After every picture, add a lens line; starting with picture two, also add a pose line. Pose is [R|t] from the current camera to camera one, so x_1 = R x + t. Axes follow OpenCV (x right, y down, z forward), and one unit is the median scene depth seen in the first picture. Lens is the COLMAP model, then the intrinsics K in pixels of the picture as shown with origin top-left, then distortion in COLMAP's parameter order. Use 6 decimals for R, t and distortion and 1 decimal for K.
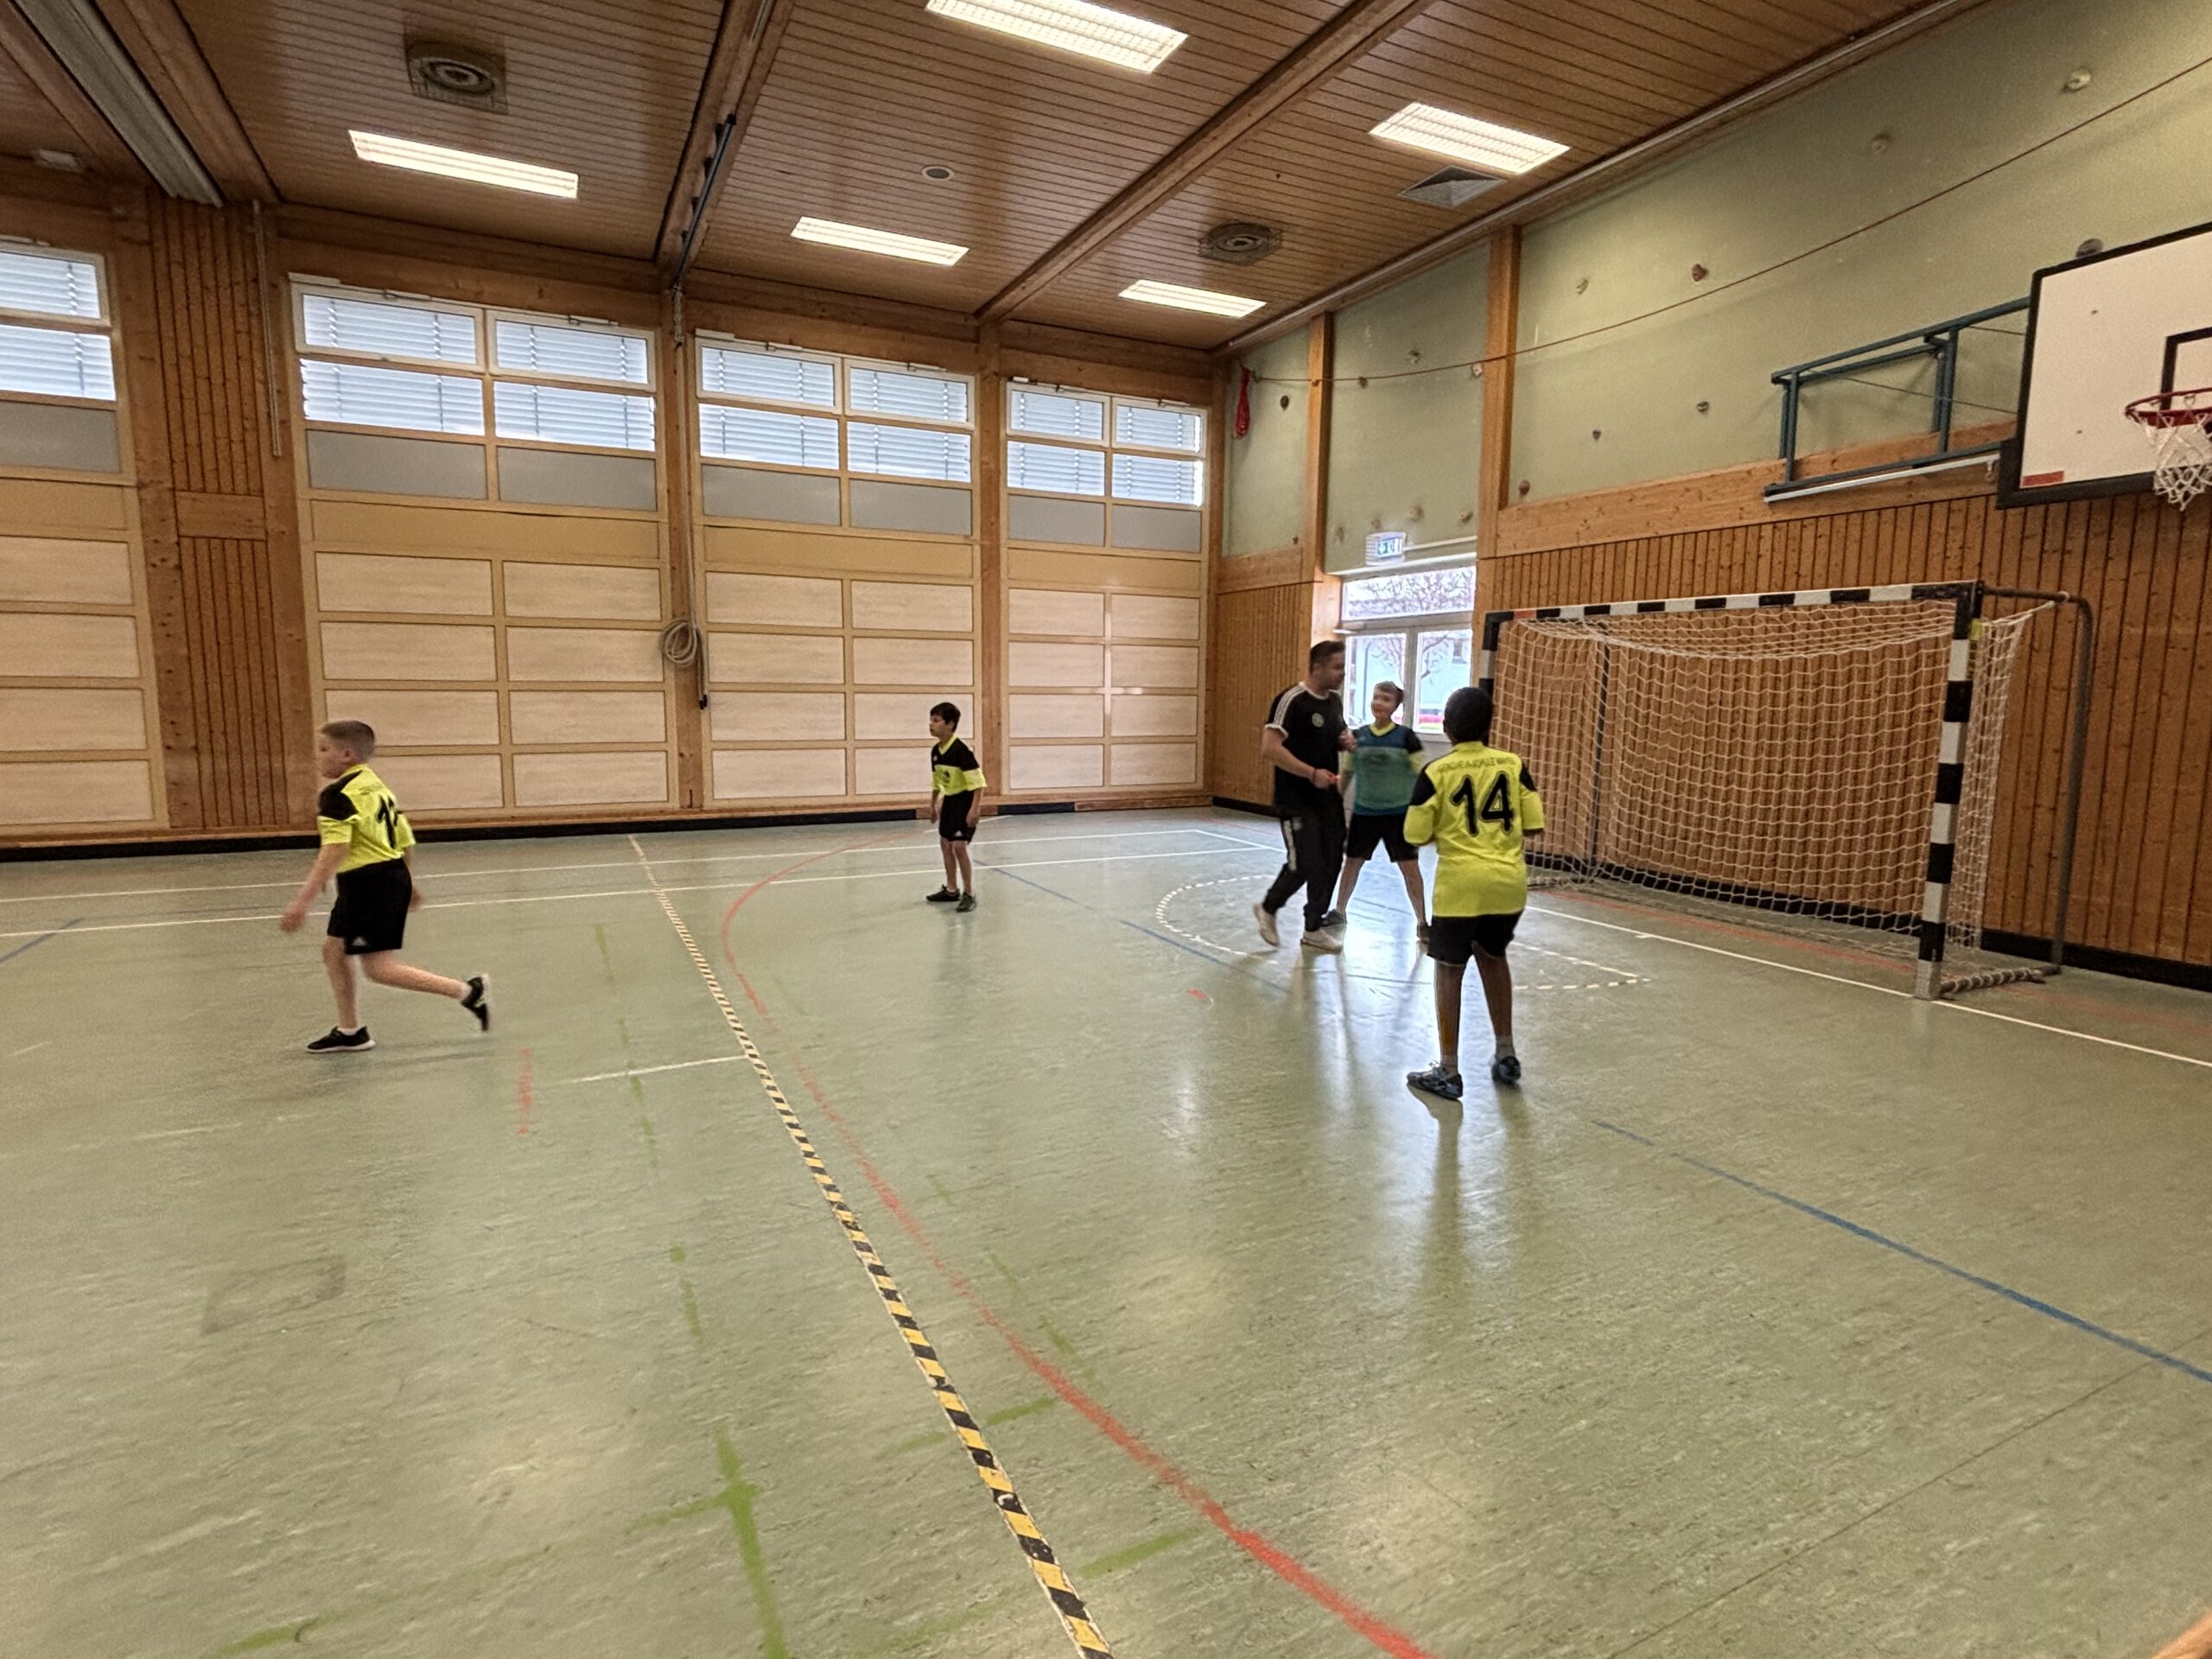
lens RADIAL K [[1112.7, 0, 1092.5], [0, 1112.7, 826.7], [0, 0, 1]] dist [0.027891, -0.023670]
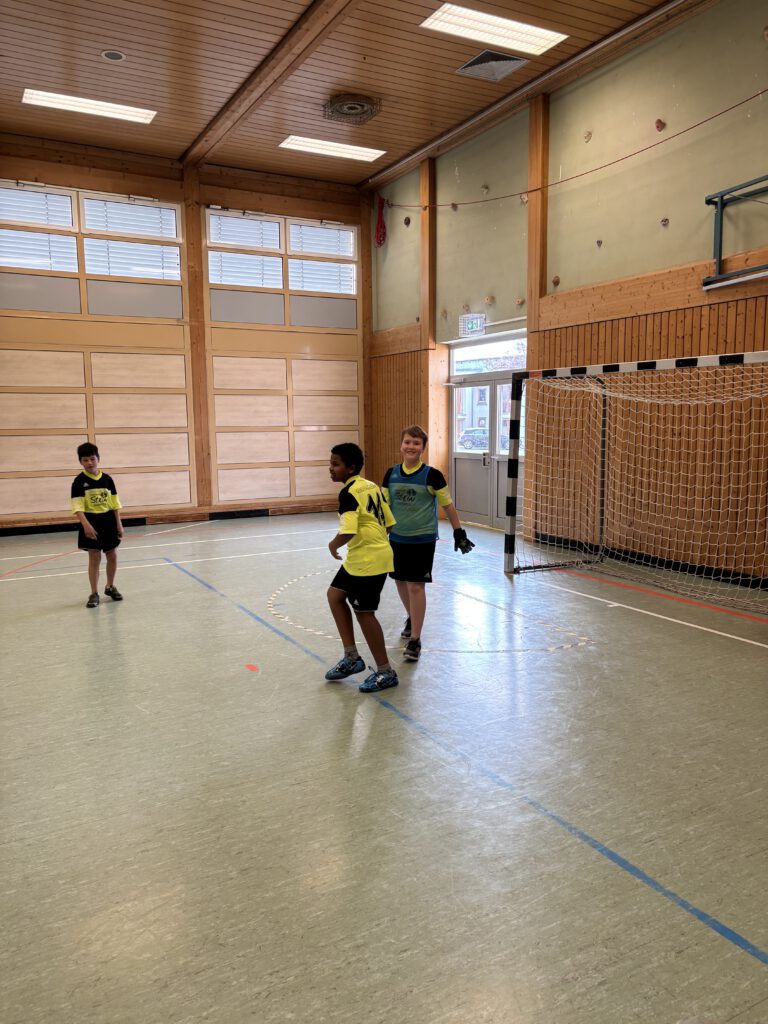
lens RADIAL K [[769.5, 0, 388.9], [0, 769.5, 506.2], [0, 0, 1]] dist [0.031628, 0.000582]
pose [[0.998829, -0.024887, 0.041496, 0.113746], [0.025319, 0.999630, -0.009927, -0.014388], [-0.041234, 0.010966, 0.999089, 0.036553]]
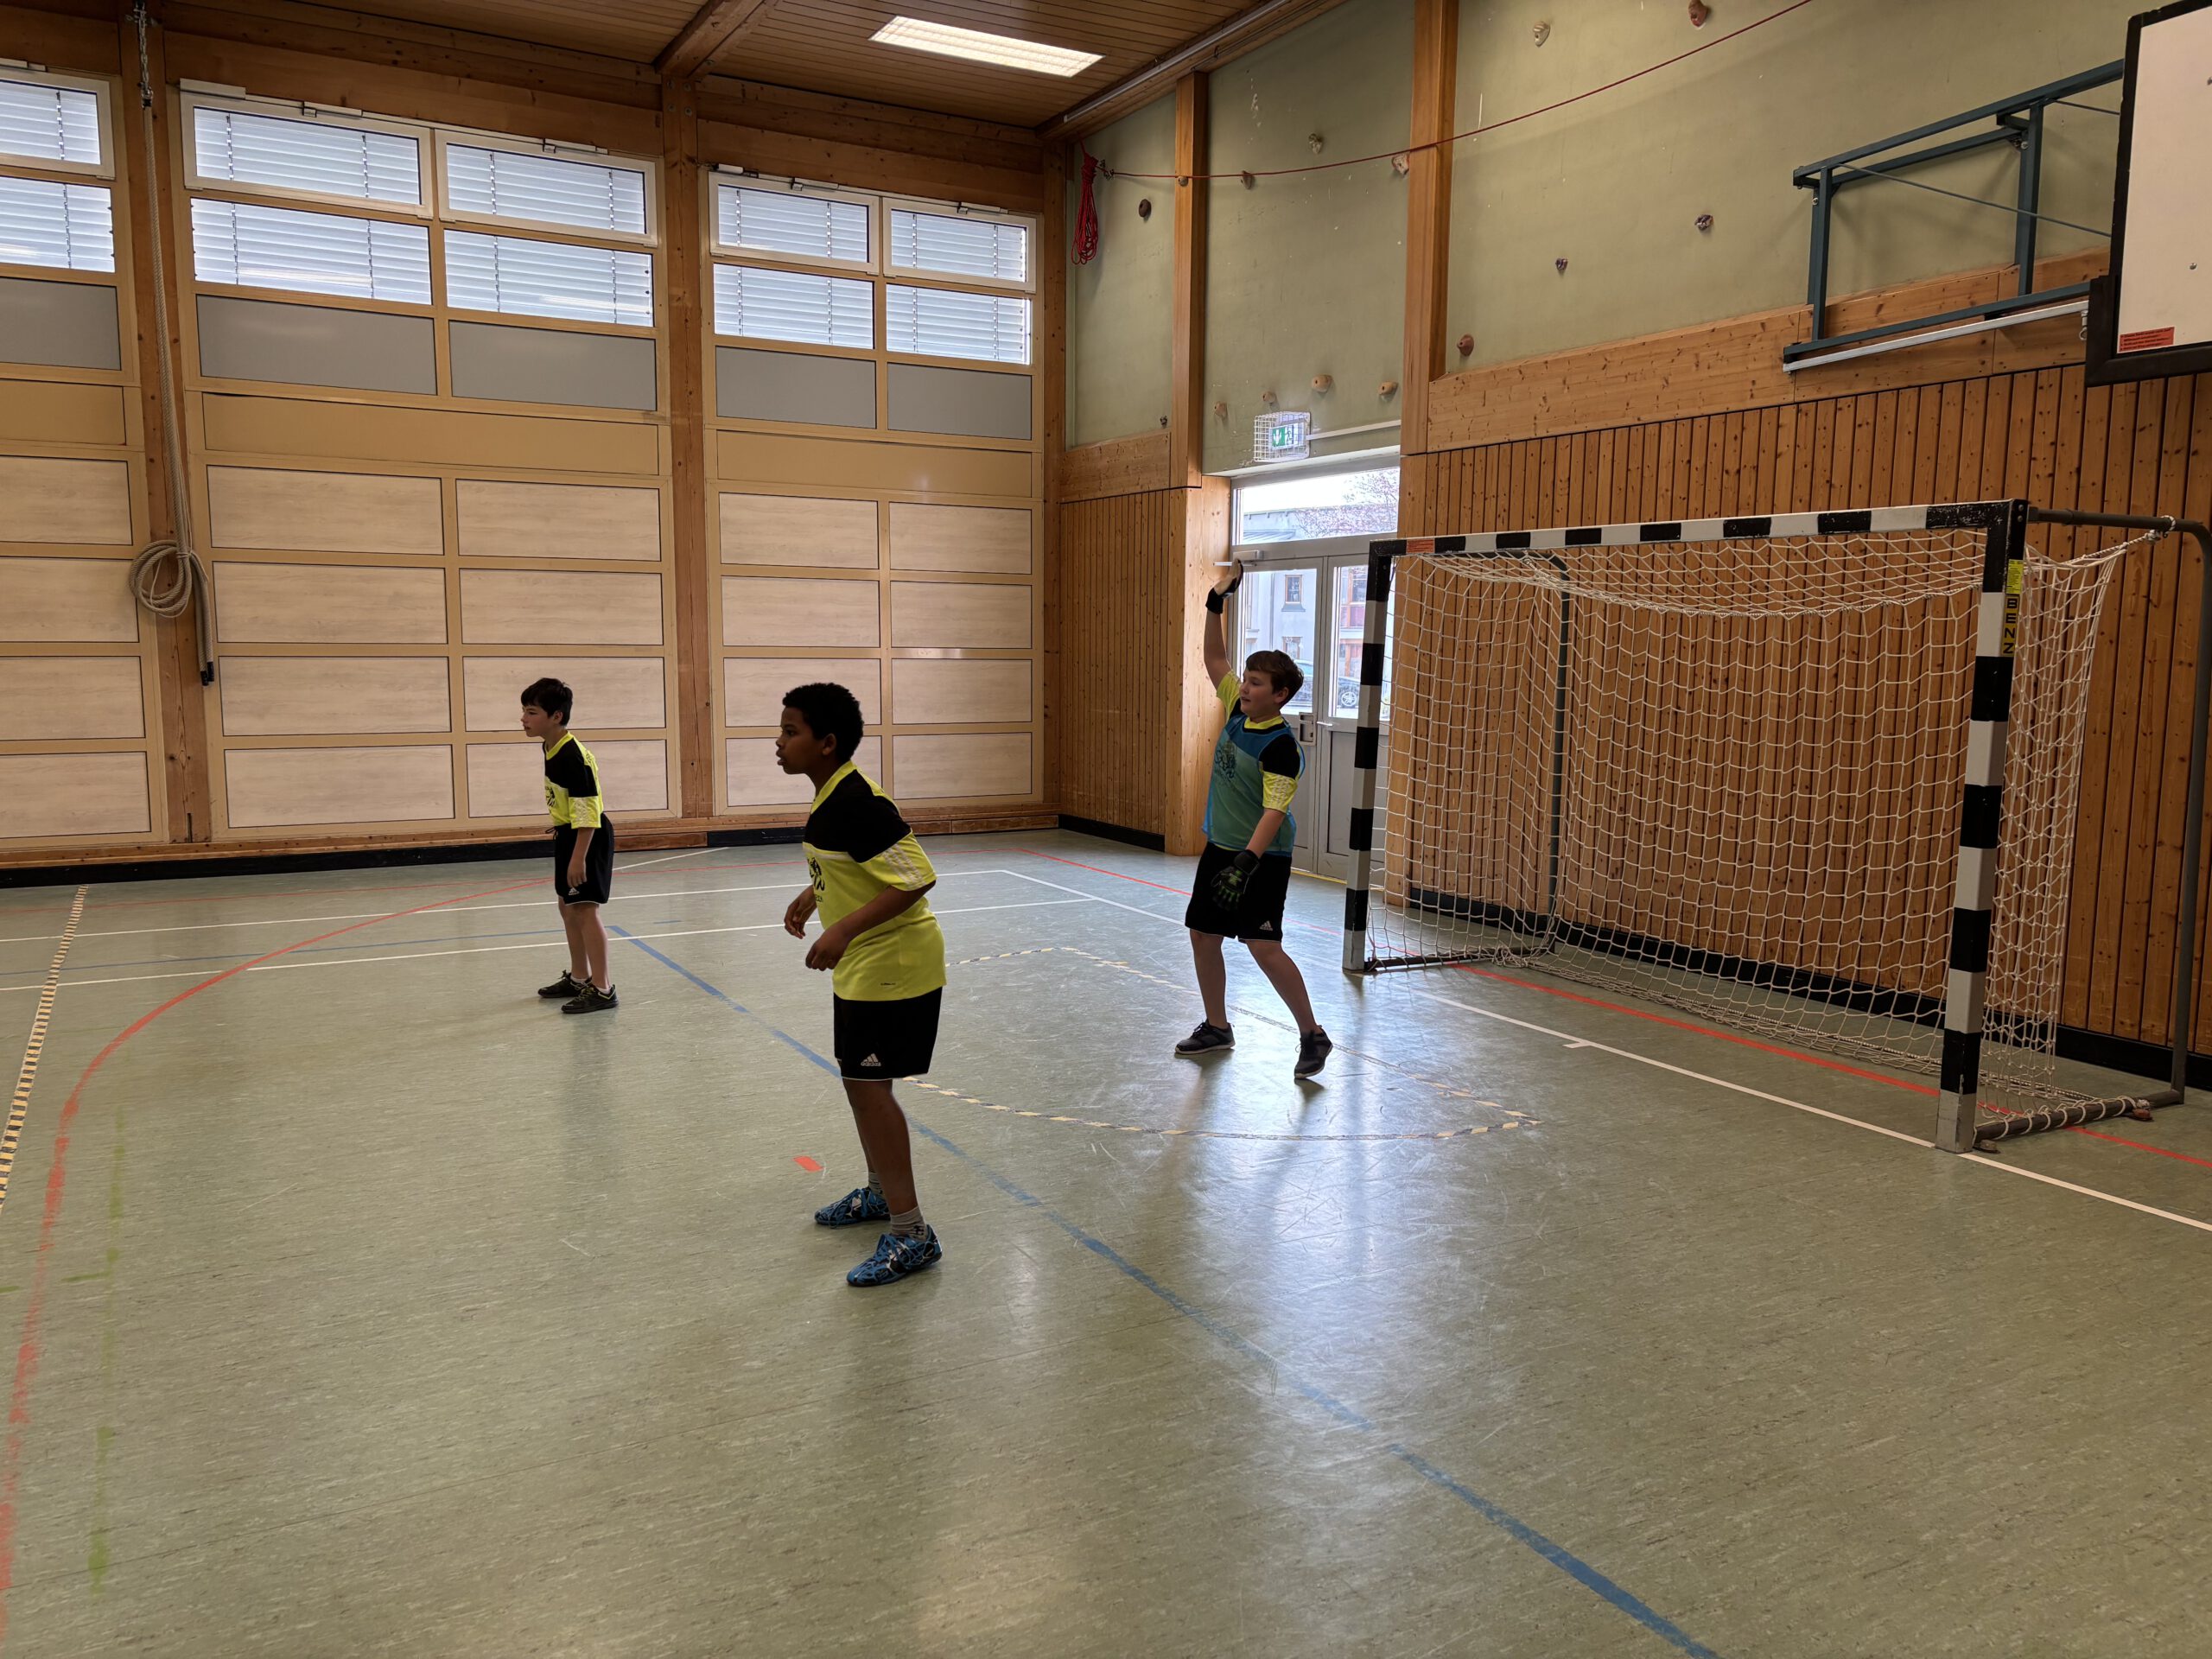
lens RADIAL K [[1662.3, 0, 1094.3], [0, 1662.3, 844.9], [0, 0, 1]] dist [0.031628, 0.000582]
pose [[0.998899, -0.006940, 0.046400, 0.108111], [0.006844, 0.999974, 0.002228, -0.014045], [-0.046415, -0.001908, 0.998920, 0.033053]]
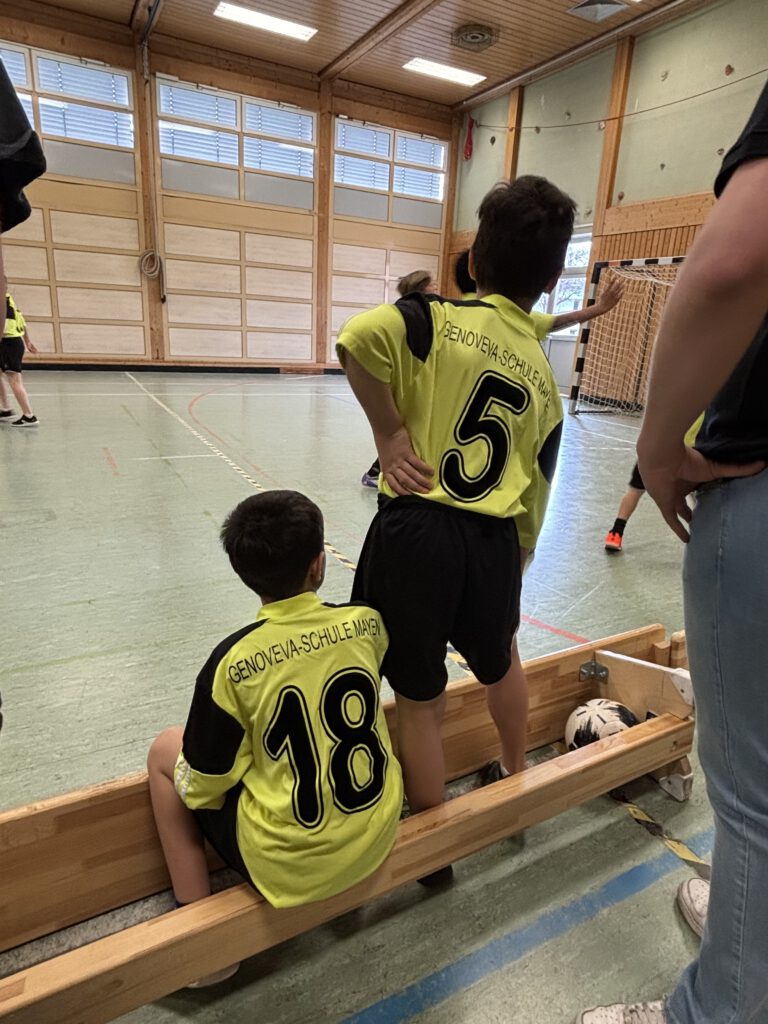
lens RADIAL K [[617.1, 0, 389.5], [0, 617.1, 506.7], [0, 0, 1]] dist [-0.001278, 0.004016]
pose [[0.998421, 0.033108, 0.045390, -0.017831], [-0.040148, 0.985608, 0.164210, 0.041033], [-0.039300, -0.165773, 0.985381, -0.054813]]
